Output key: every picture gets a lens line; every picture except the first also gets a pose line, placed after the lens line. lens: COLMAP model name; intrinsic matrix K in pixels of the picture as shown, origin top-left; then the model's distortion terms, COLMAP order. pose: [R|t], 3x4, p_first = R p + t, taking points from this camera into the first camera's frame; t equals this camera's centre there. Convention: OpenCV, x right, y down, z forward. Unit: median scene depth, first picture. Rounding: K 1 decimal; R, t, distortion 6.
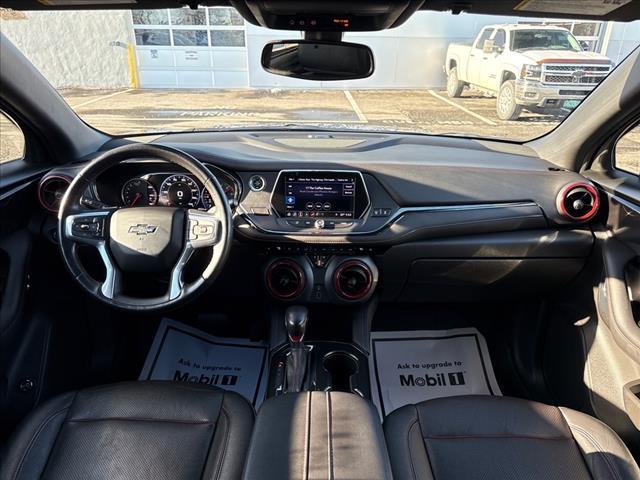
lens RADIAL K [[444.3, 0, 318.8], [0, 444.3, 239.2], [0, 0, 1]] dist [0.054932, -0.000412]
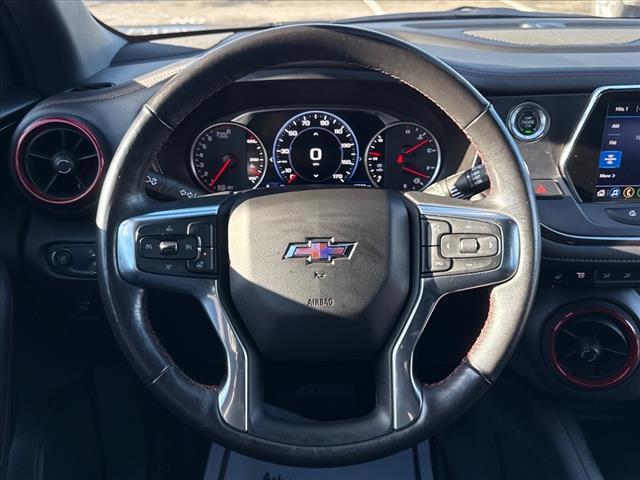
lens RADIAL K [[616.8, 0, 319.9], [0, 616.8, 240.8], [0, 0, 1]] dist [0.089775, 0.000000]
pose [[0.999427, -0.030647, 0.014398, -0.386666], [0.029910, 0.998357, 0.048876, -0.054025], [-0.015872, -0.048417, 0.998701, 0.451925]]
